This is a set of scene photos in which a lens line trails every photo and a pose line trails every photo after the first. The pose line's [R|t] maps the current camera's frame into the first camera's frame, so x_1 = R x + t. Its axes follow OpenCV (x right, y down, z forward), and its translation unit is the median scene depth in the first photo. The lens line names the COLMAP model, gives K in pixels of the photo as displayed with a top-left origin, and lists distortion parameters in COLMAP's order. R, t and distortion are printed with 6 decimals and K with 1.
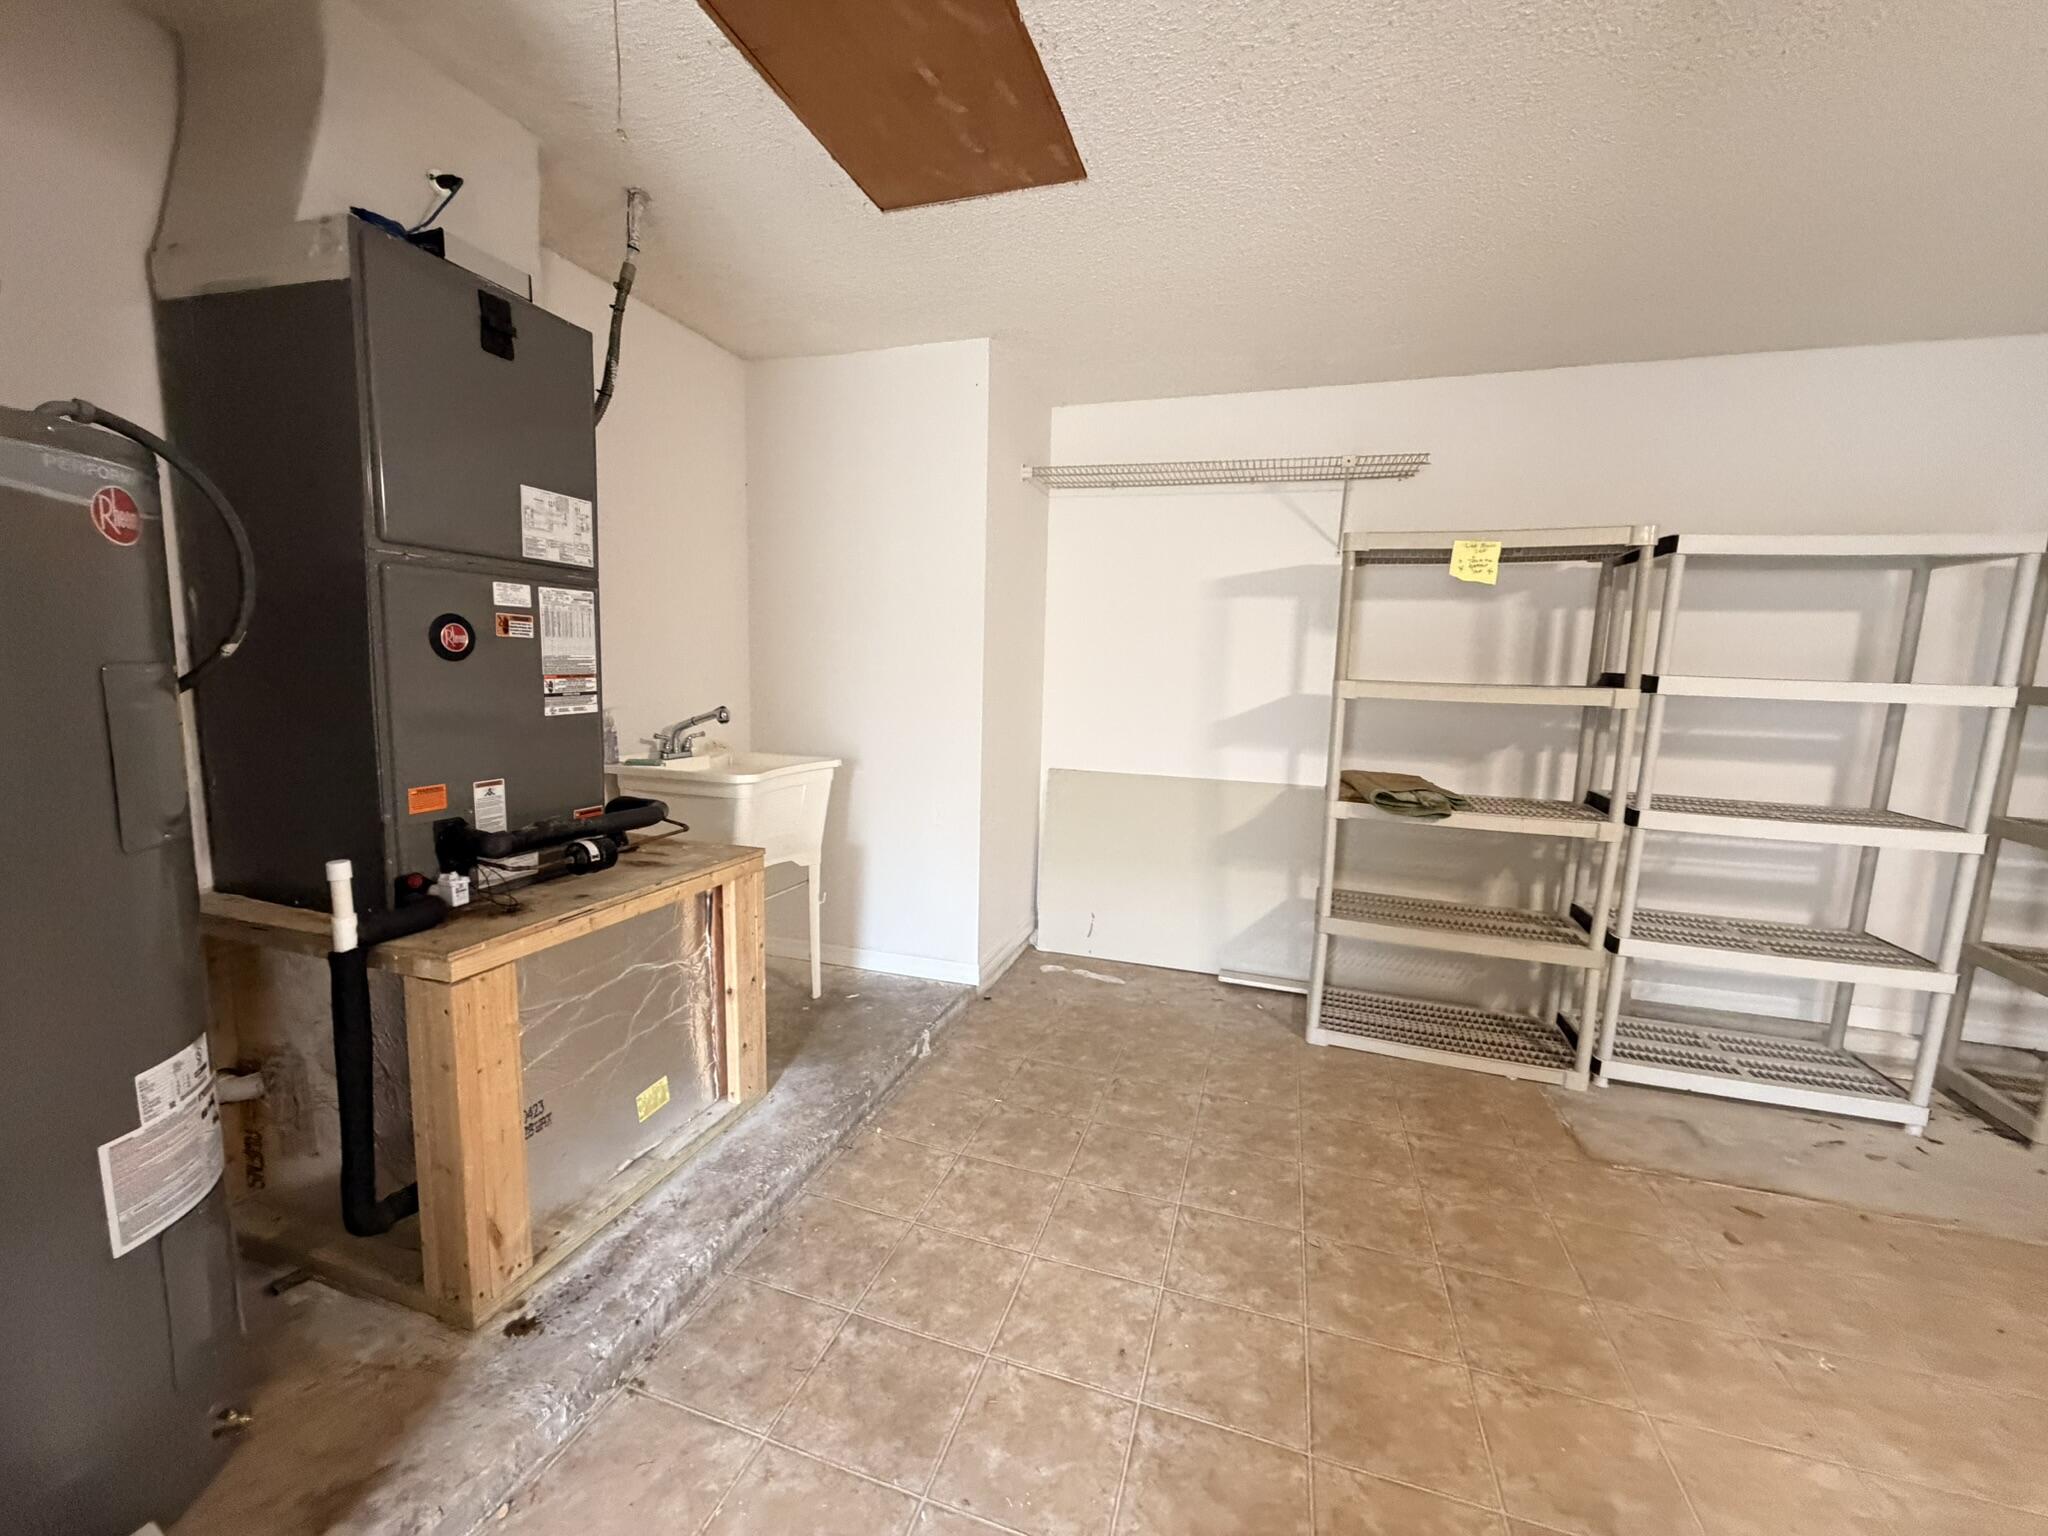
lens RADIAL K [[816.2, 0, 1019.3], [0, 816.2, 765.1], [0, 0, 1]] dist [0.000348, 0.000689]
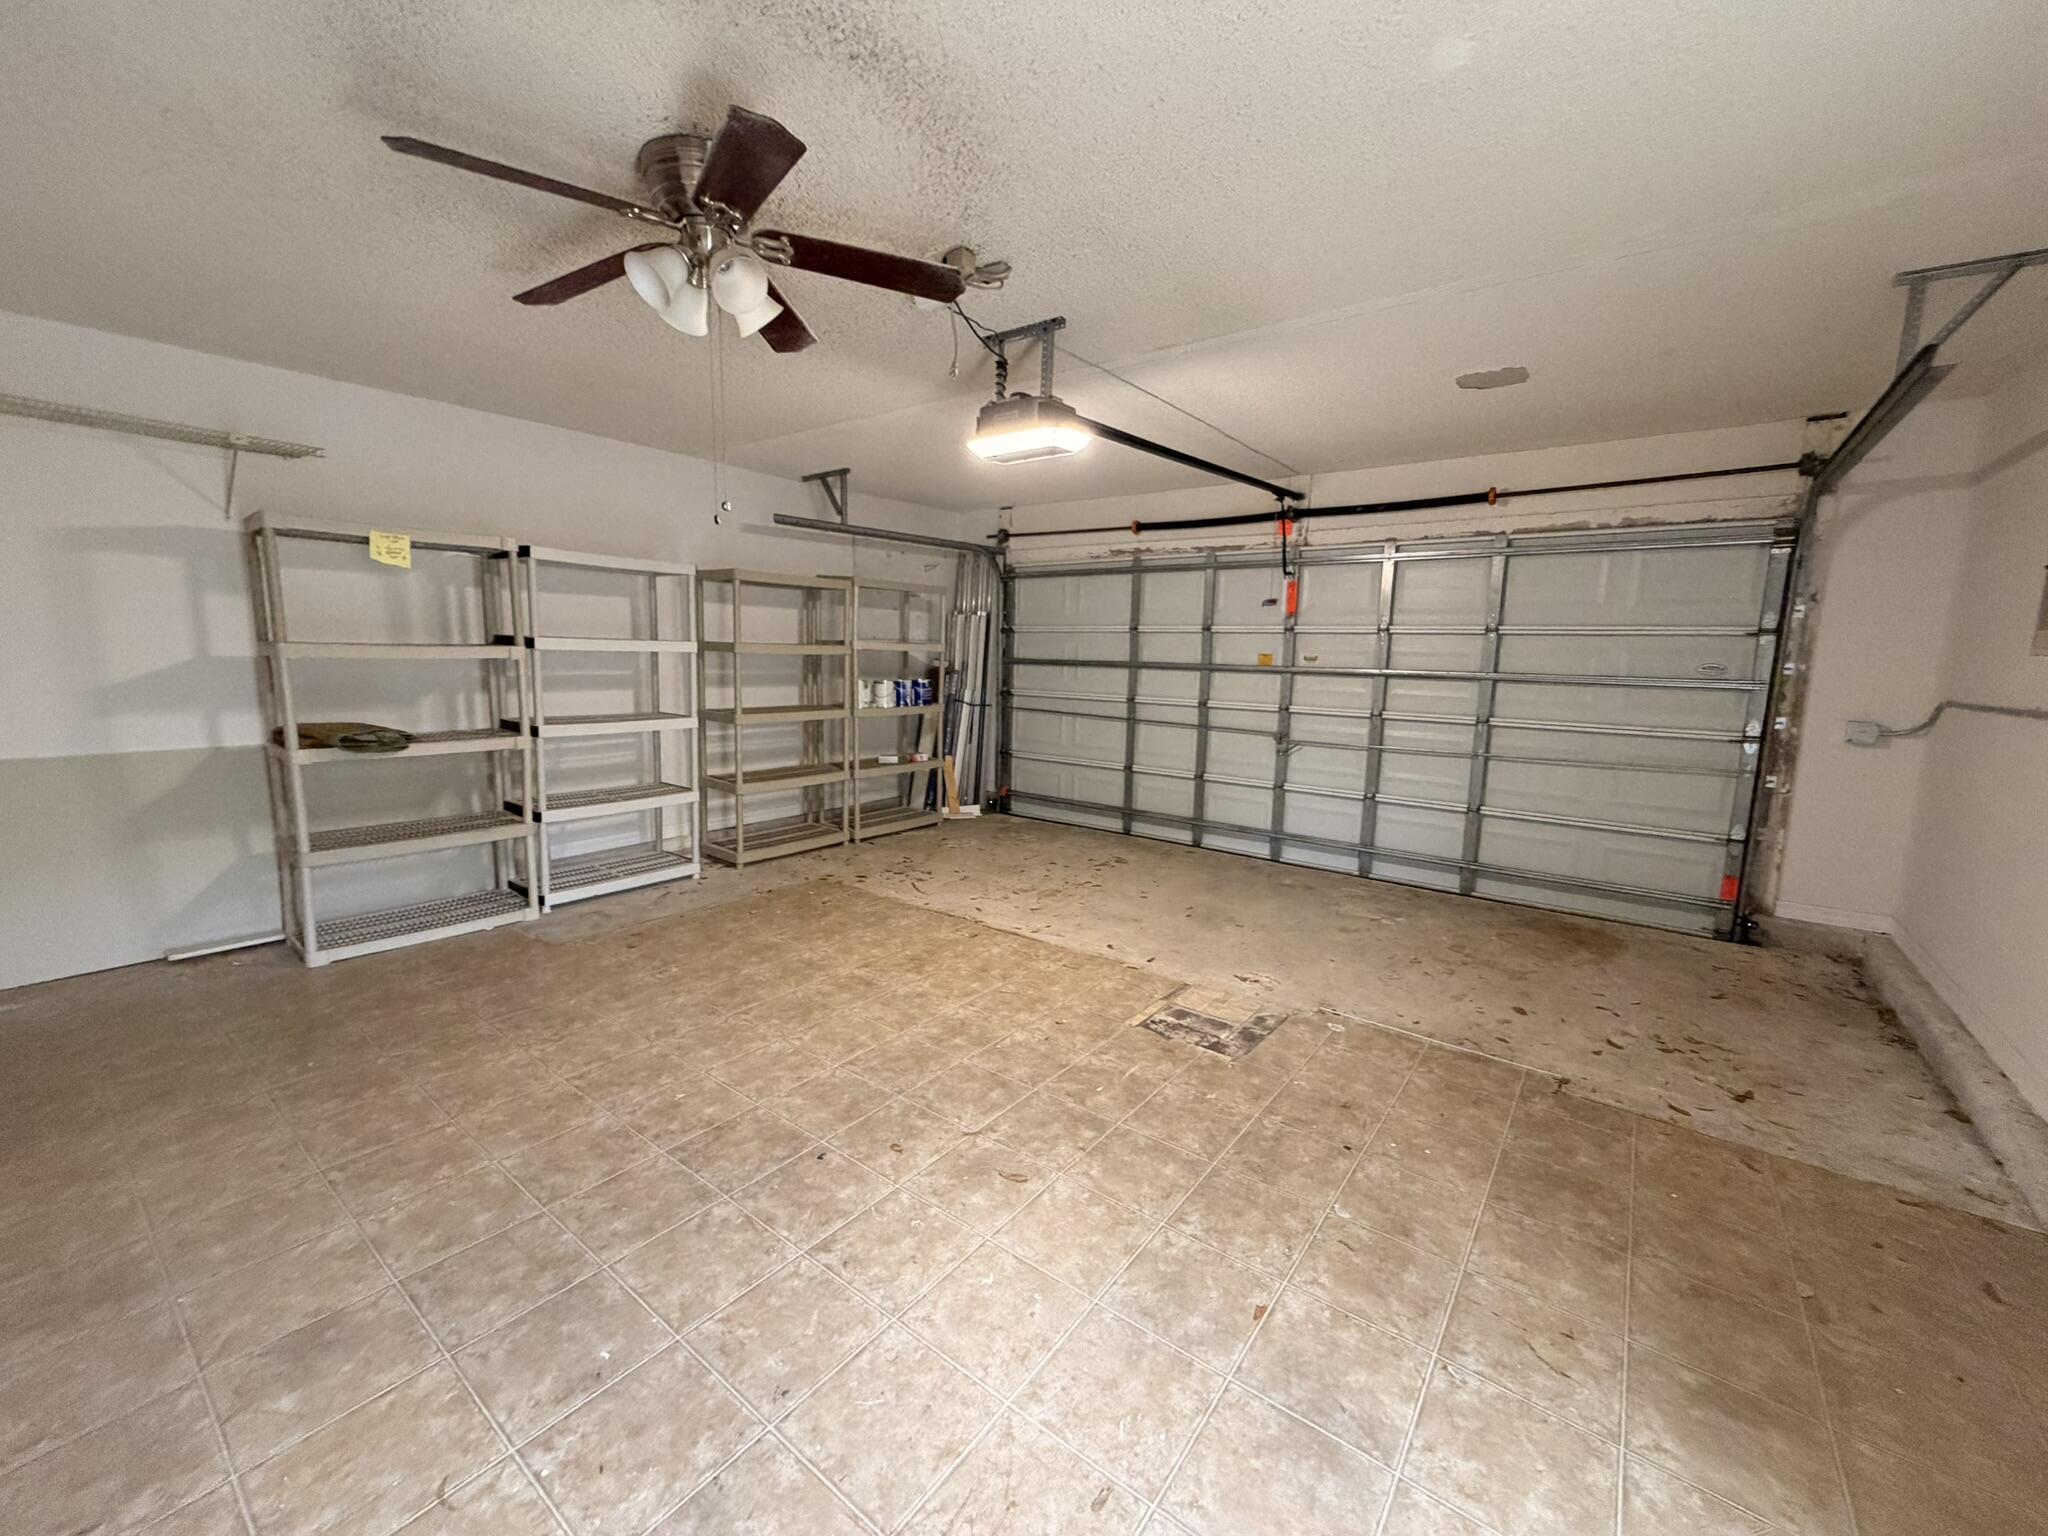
lens RADIAL K [[816.2, 0, 1019.3], [0, 816.2, 765.1], [0, 0, 1]] dist [0.000348, 0.000689]
pose [[0.334908, -0.153805, 0.929613, -0.346933], [0.104523, 0.986563, 0.125571, 0.028054], [-0.936436, 0.055111, 0.346484, -0.344031]]
